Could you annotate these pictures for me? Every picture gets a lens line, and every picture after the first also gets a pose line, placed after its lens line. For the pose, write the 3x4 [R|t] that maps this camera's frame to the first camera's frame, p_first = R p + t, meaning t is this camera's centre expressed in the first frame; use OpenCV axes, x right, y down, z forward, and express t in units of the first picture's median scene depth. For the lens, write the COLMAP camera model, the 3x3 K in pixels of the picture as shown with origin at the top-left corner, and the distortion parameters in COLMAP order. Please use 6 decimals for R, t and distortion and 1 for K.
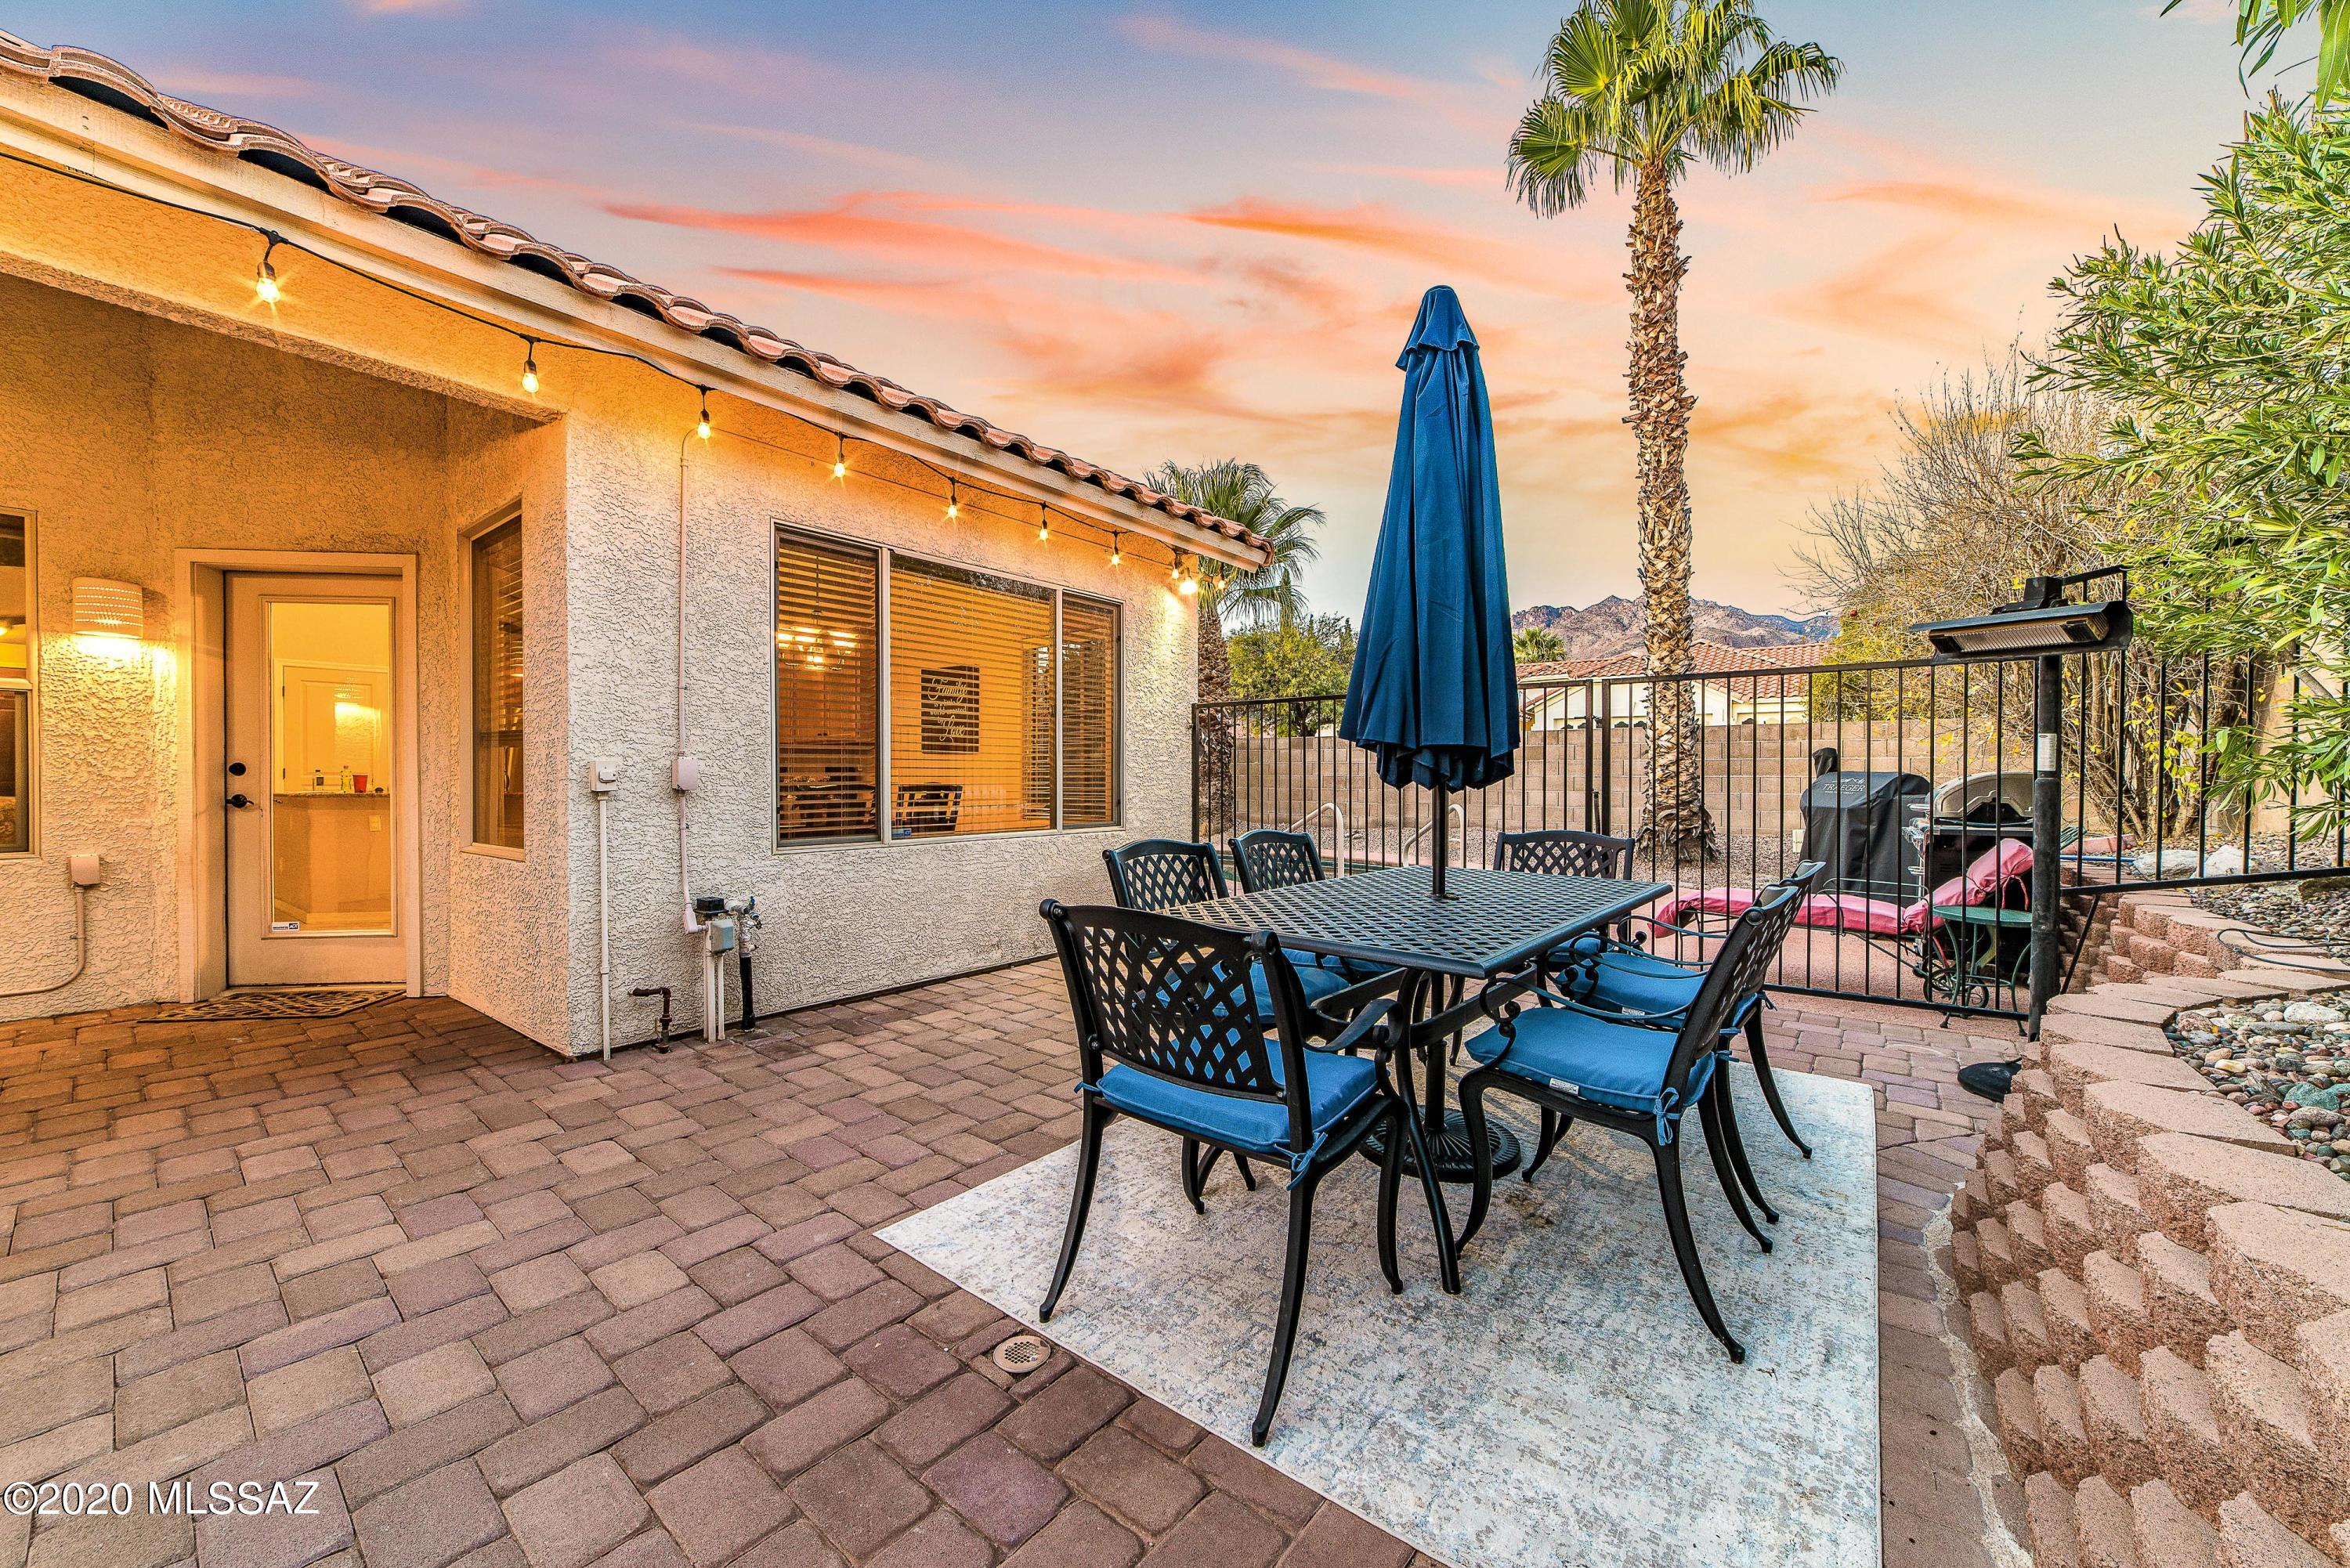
lens RADIAL K [[897.2, 0, 1175.0], [0, 897.2, 784.0], [0, 0, 1]] dist [-0.039393, 0.018515]
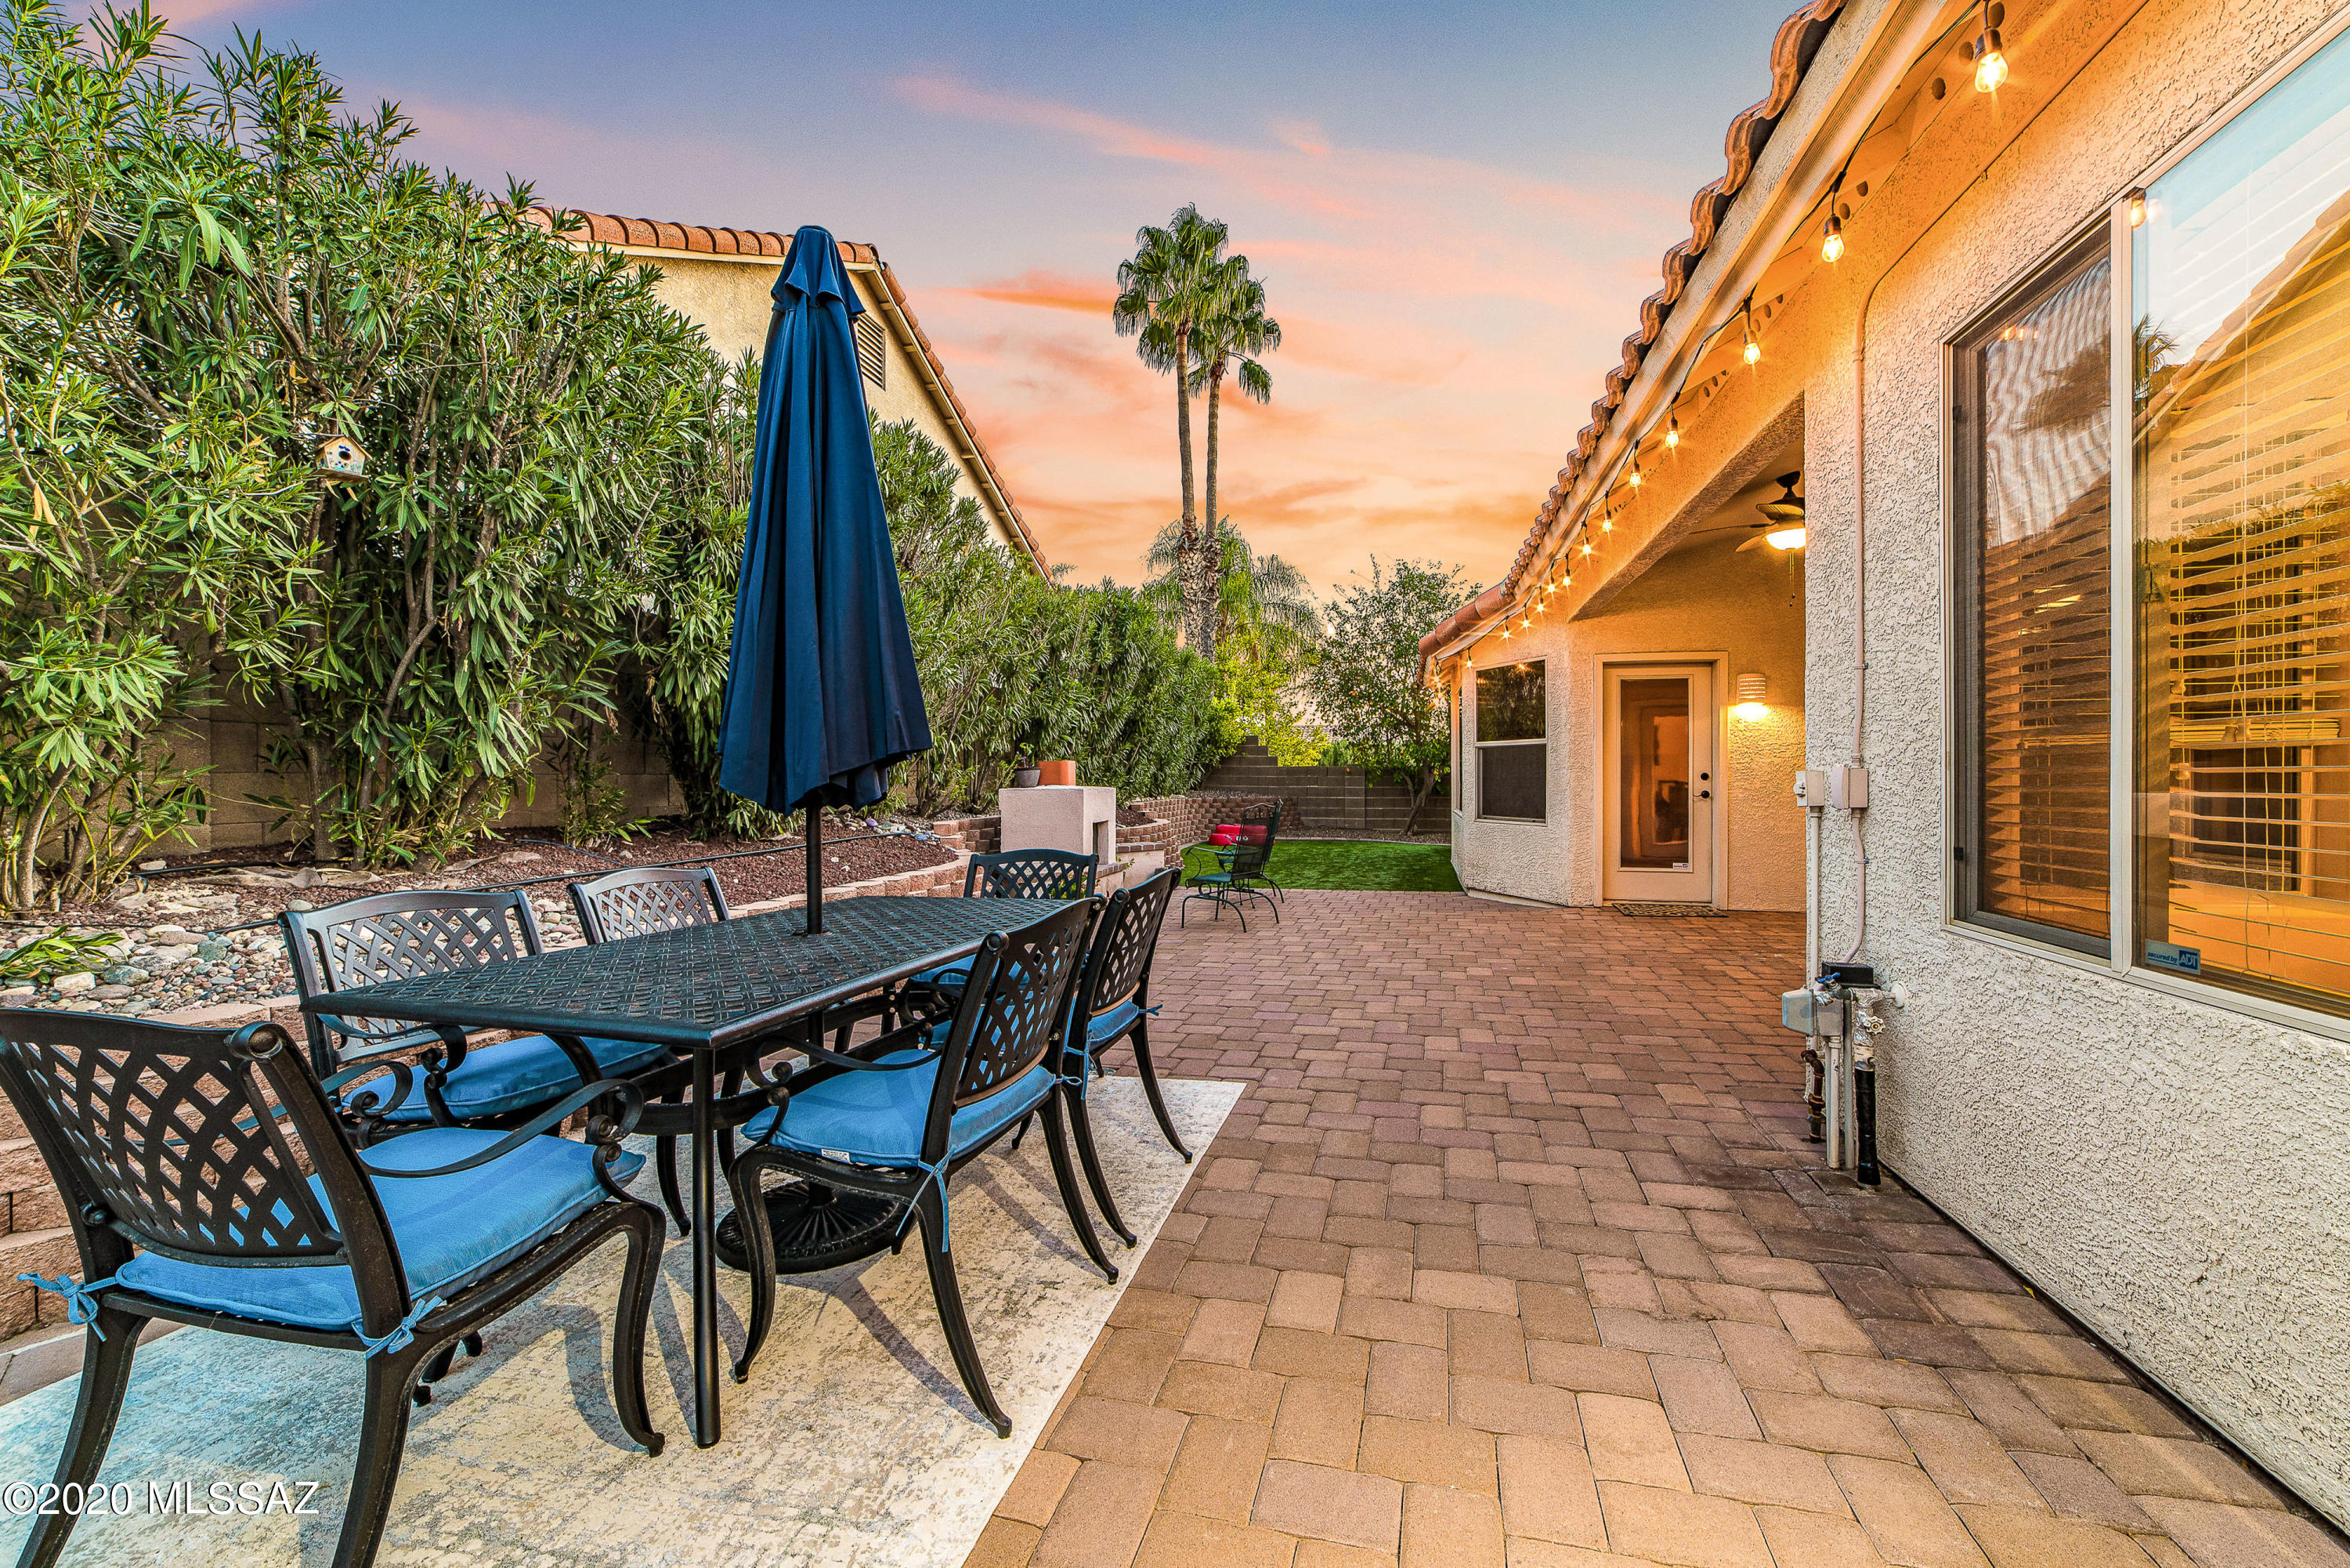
lens RADIAL K [[934.4, 0, 1154.1], [0, 934.4, 798.9], [0, 0, 1]] dist [-0.019636, 0.000138]
pose [[-0.921631, 0.011799, -0.387888, 0.216550], [-0.003166, 0.999276, 0.037918, -0.021825], [0.388055, 0.036174, -0.920926, 1.231155]]
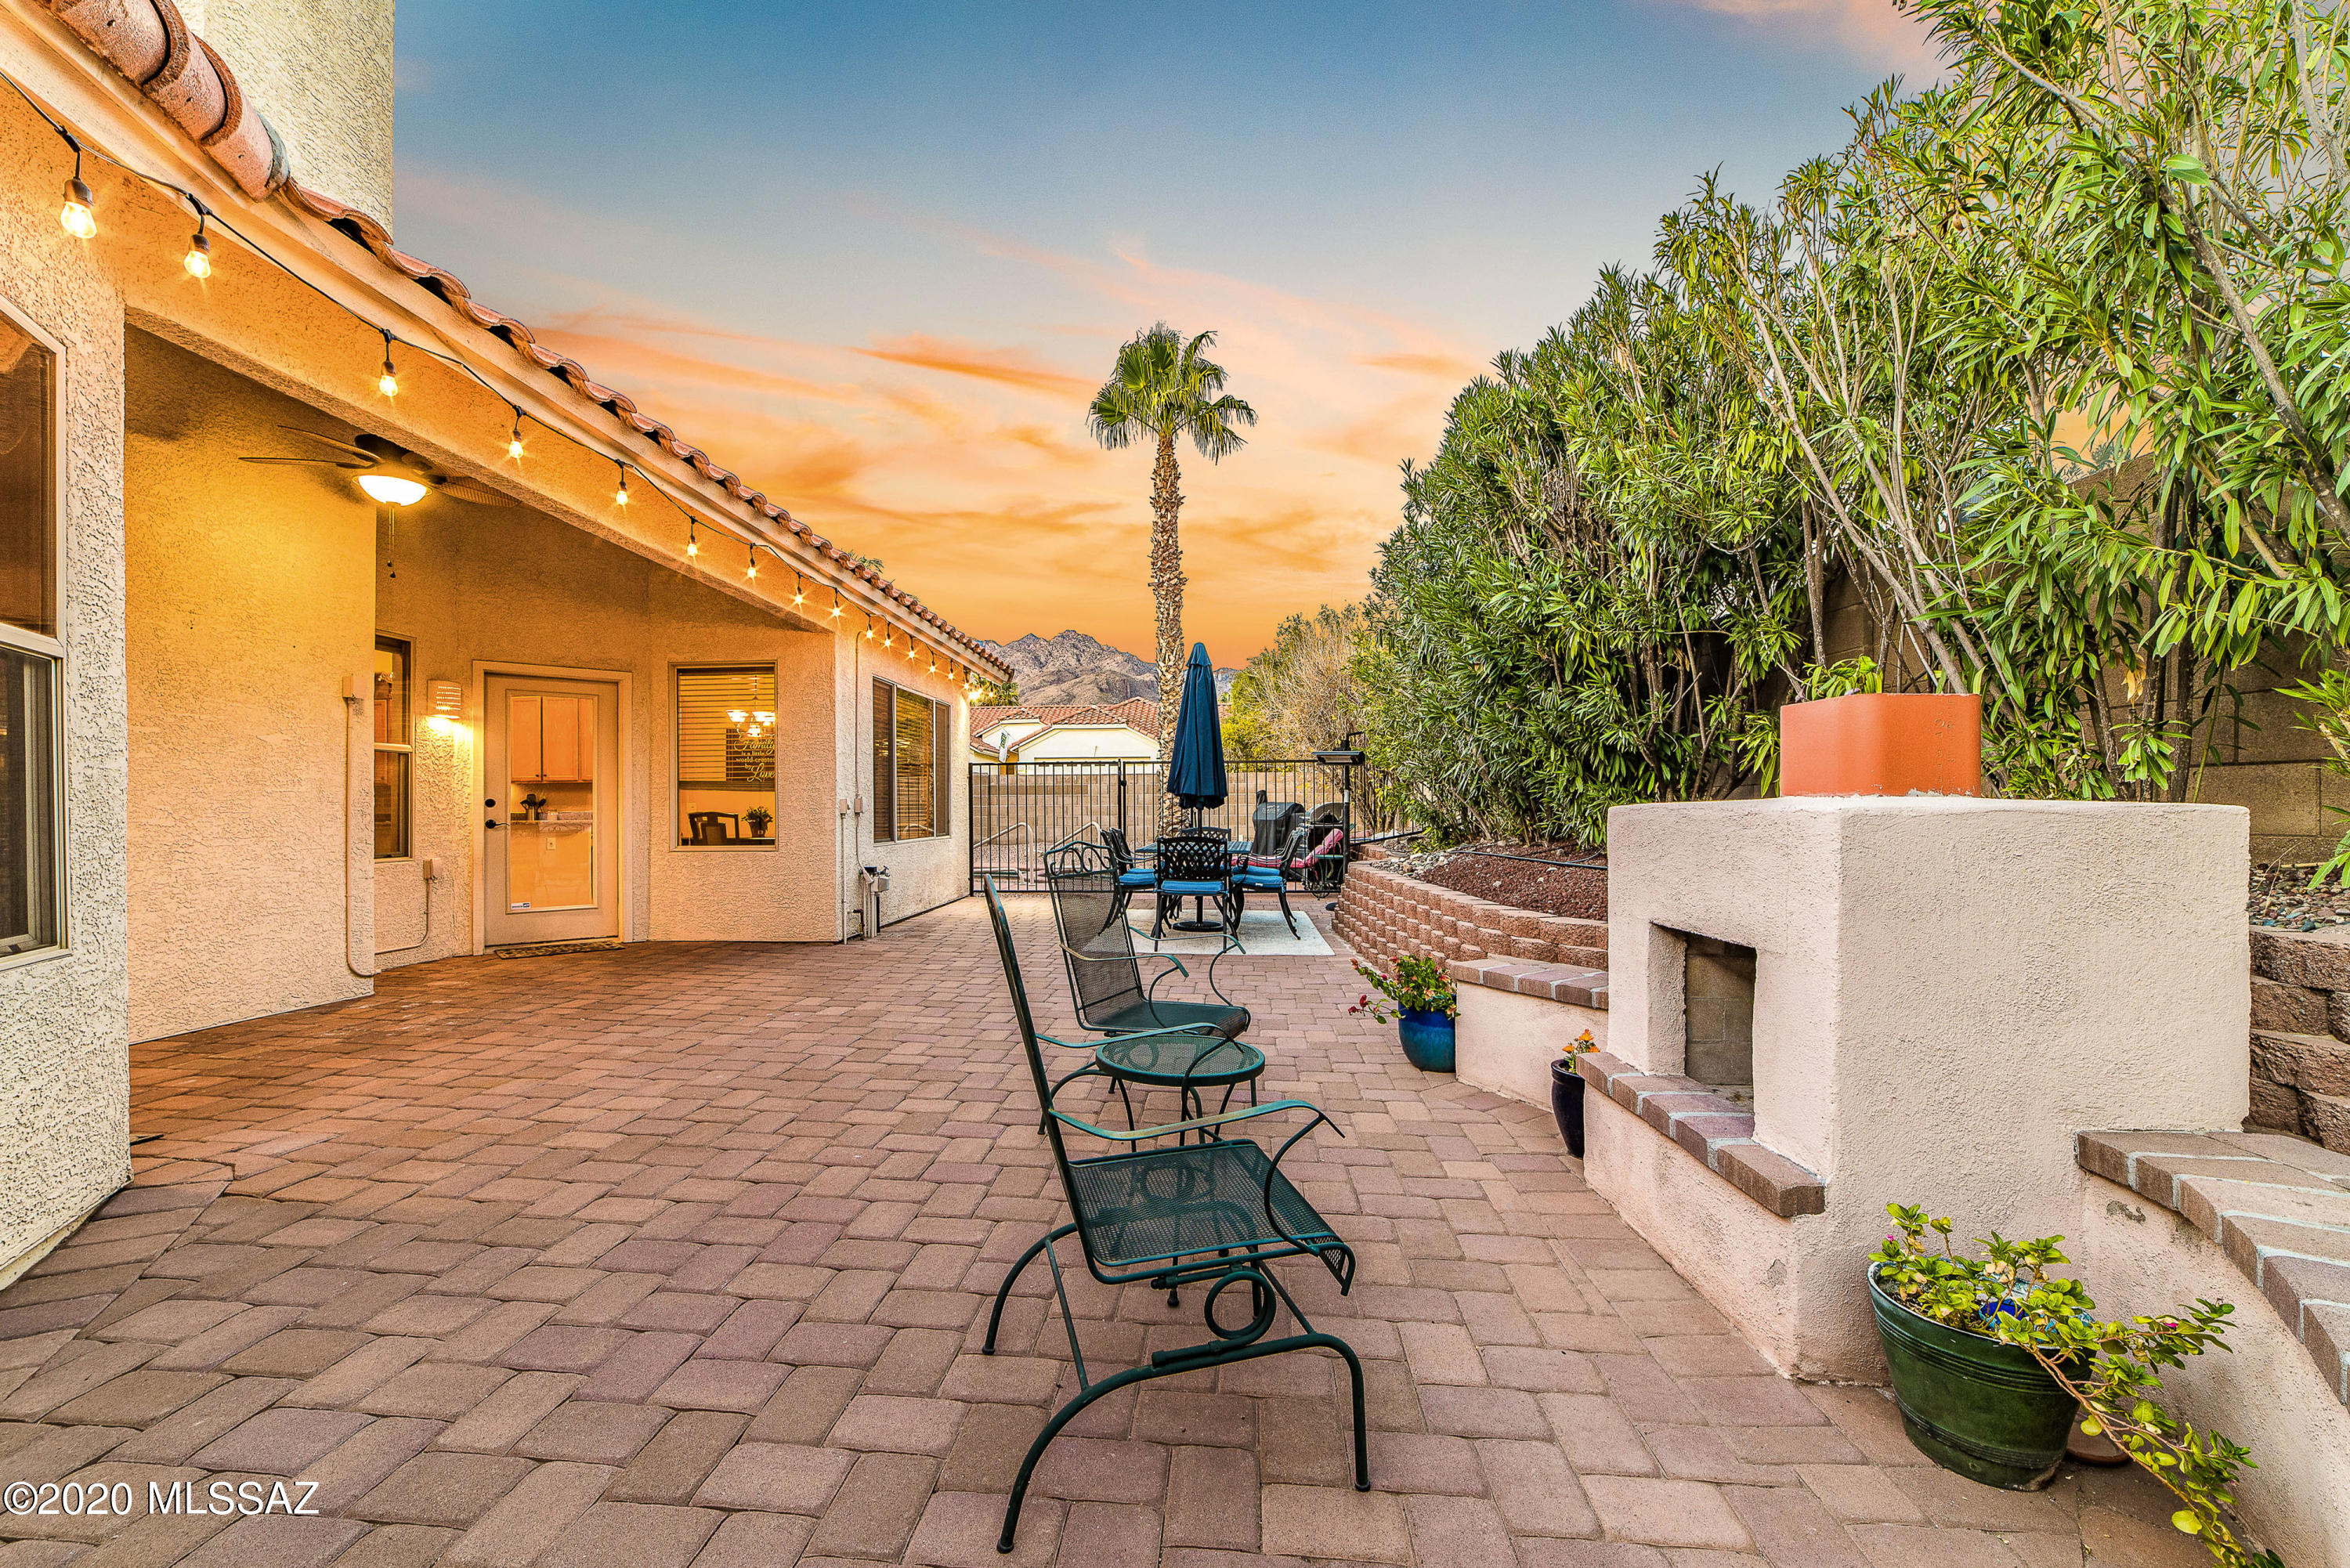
lens RADIAL K [[934.4, 0, 1154.1], [0, 934.4, 798.9], [0, 0, 1]] dist [-0.019636, 0.000138]
pose [[0.832444, -0.000153, 0.554109, -1.005465], [0.008994, 0.999872, -0.013235, 0.007389], [-0.554036, 0.016001, 0.832339, -0.982692]]
